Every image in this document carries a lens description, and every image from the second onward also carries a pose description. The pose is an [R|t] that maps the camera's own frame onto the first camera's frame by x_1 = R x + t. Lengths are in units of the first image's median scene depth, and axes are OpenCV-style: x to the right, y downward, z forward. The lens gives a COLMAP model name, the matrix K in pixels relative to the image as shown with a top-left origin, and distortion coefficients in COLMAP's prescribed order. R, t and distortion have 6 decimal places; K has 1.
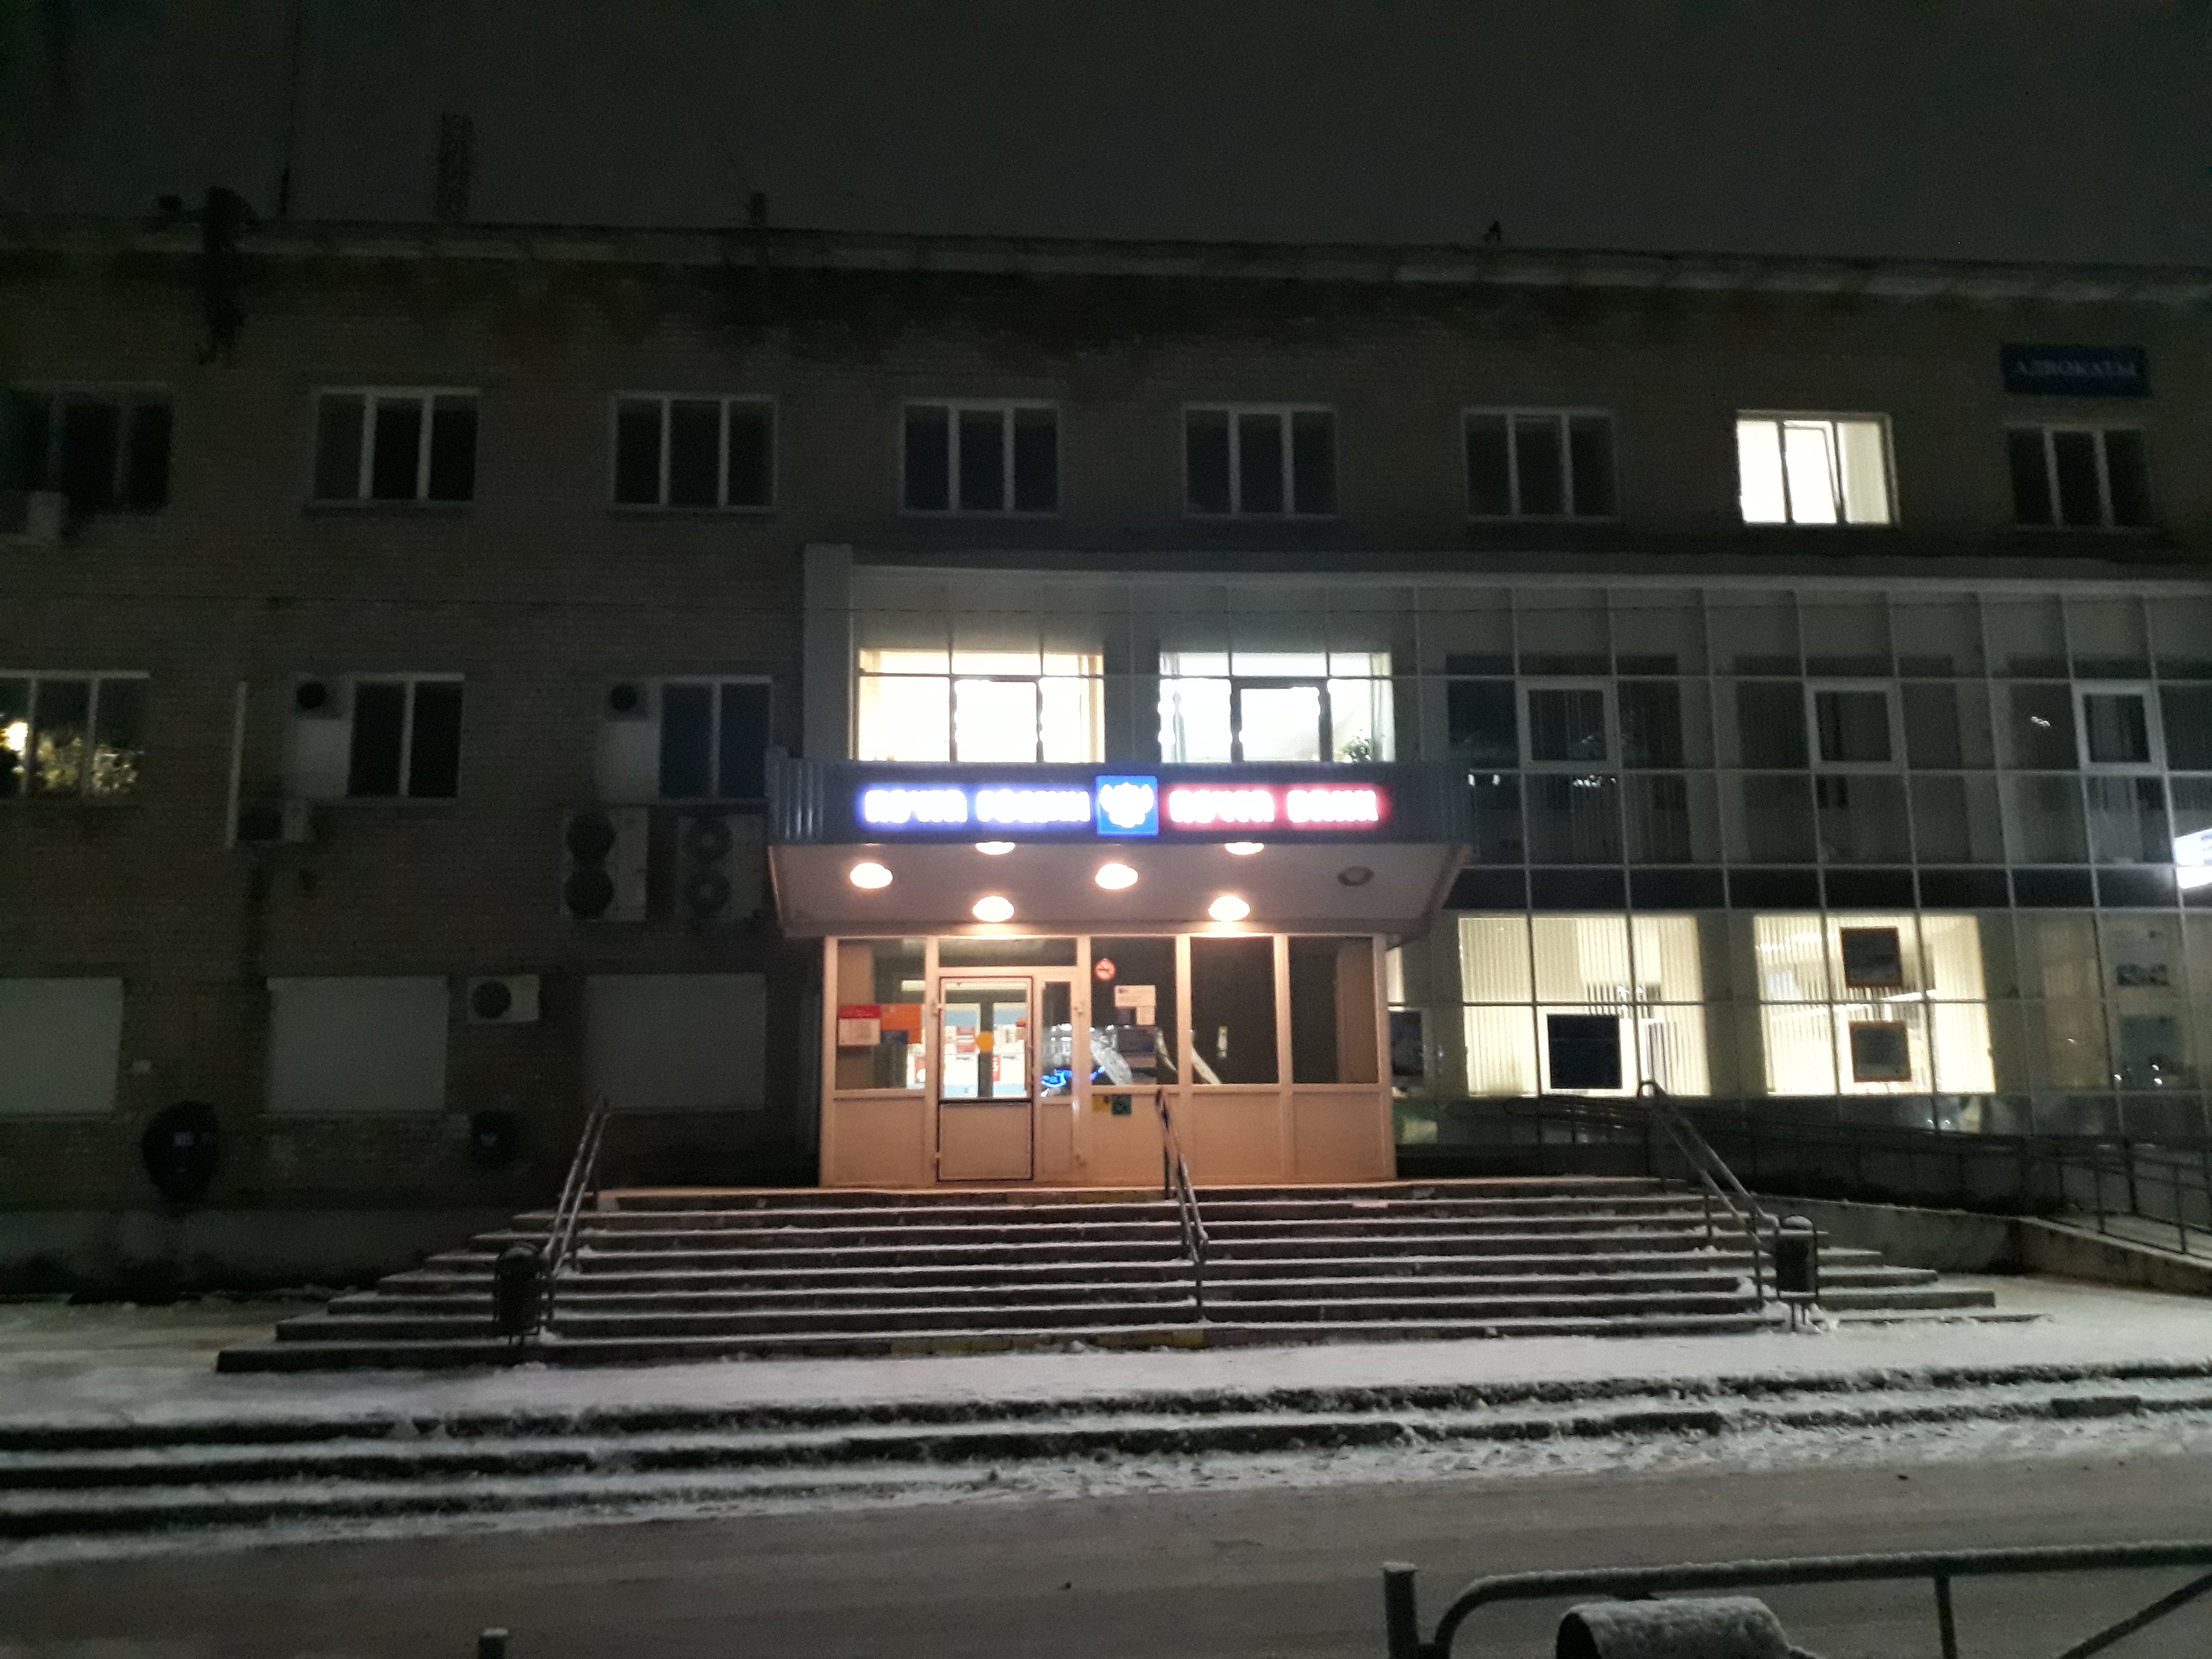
lens RADIAL K [[1733.3, 0, 1106.0], [0, 1733.3, 829.5], [0, 0, 1]] dist [0.009553, 0.000958]
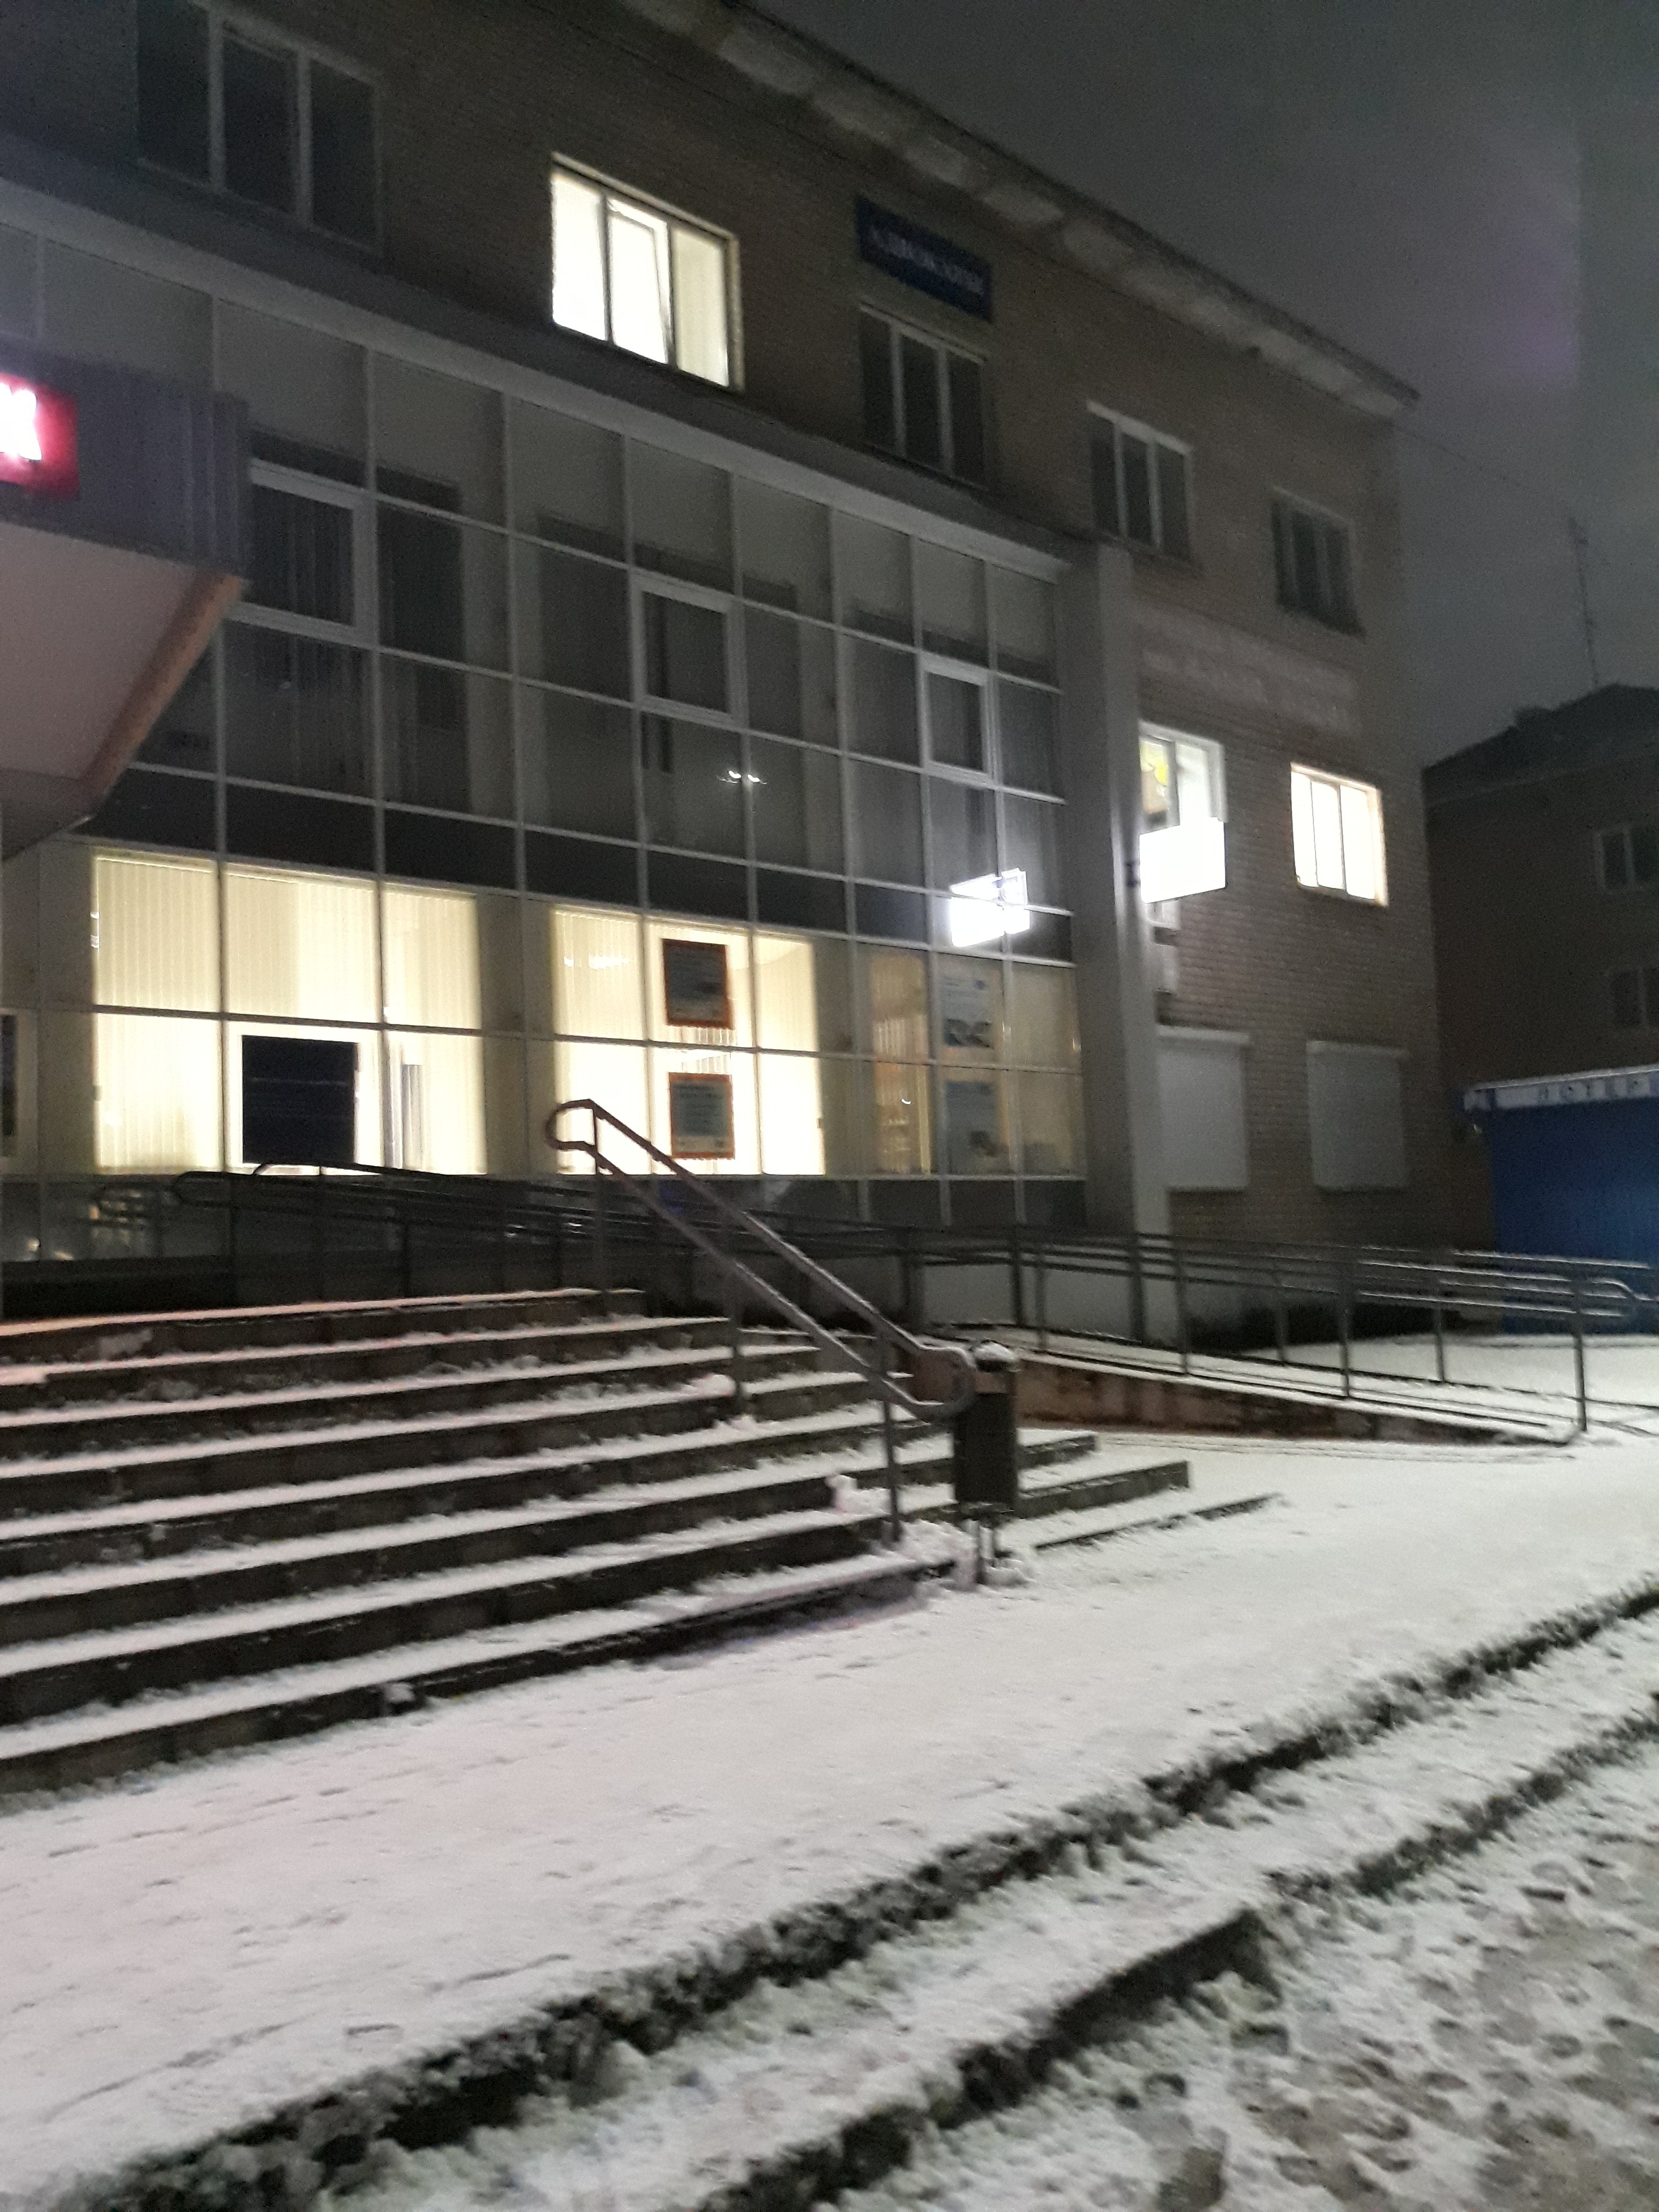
lens RADIAL K [[1840.6, 0, 833.4], [0, 1840.6, 1098.9], [0, 0, 1]] dist [-0.000547, -0.001503]
pose [[0.783290, 0.031920, 0.620836, 0.034275], [-0.076948, 0.995979, 0.045875, 0.101183], [-0.616876, -0.083705, 0.782597, 0.475589]]
